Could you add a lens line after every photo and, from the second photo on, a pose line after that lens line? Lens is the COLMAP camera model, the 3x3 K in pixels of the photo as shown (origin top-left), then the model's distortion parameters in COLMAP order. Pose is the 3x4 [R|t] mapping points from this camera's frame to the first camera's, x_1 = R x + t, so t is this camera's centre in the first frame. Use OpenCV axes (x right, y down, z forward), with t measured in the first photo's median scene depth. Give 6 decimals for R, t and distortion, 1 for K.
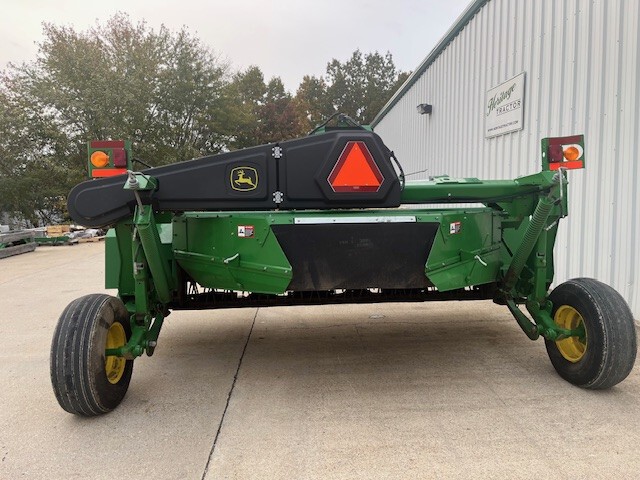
lens RADIAL K [[485.9, 0, 323.0], [0, 485.9, 237.8], [0, 0, 1]] dist [0.080611, -0.111132]
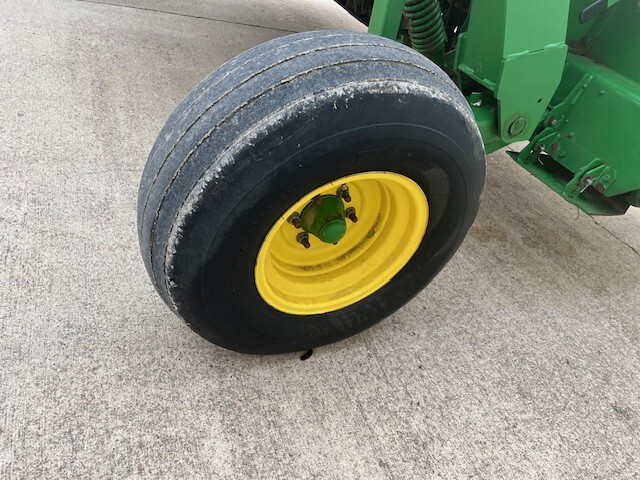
lens RADIAL K [[487.8, 0, 328.3], [0, 487.8, 239.1], [0, 0, 1]] dist [0.031764, -0.006322]
pose [[0.329461, 0.649366, -0.685405, 0.819567], [-0.340485, 0.758802, 0.555239, 0.031128], [0.880639, 0.050440, 0.471095, 0.919398]]
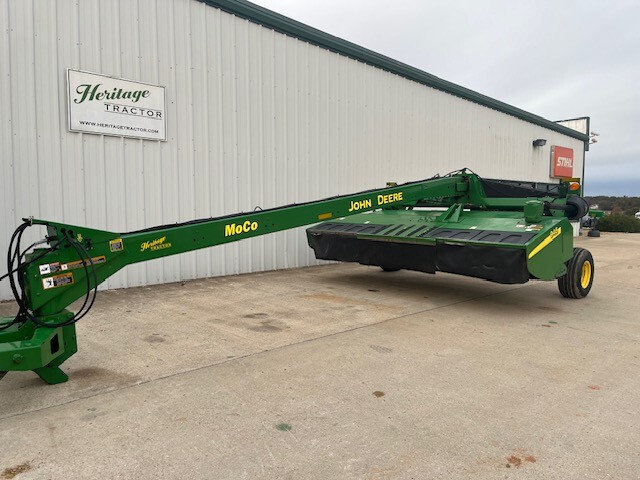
lens RADIAL K [[485.9, 0, 323.0], [0, 485.9, 237.8], [0, 0, 1]] dist [0.080611, -0.111132]
pose [[-0.639569, -0.053192, 0.766891, -1.433380], [0.065567, 0.990193, 0.123362, -0.280013], [-0.765932, 0.129181, -0.629809, 3.257861]]
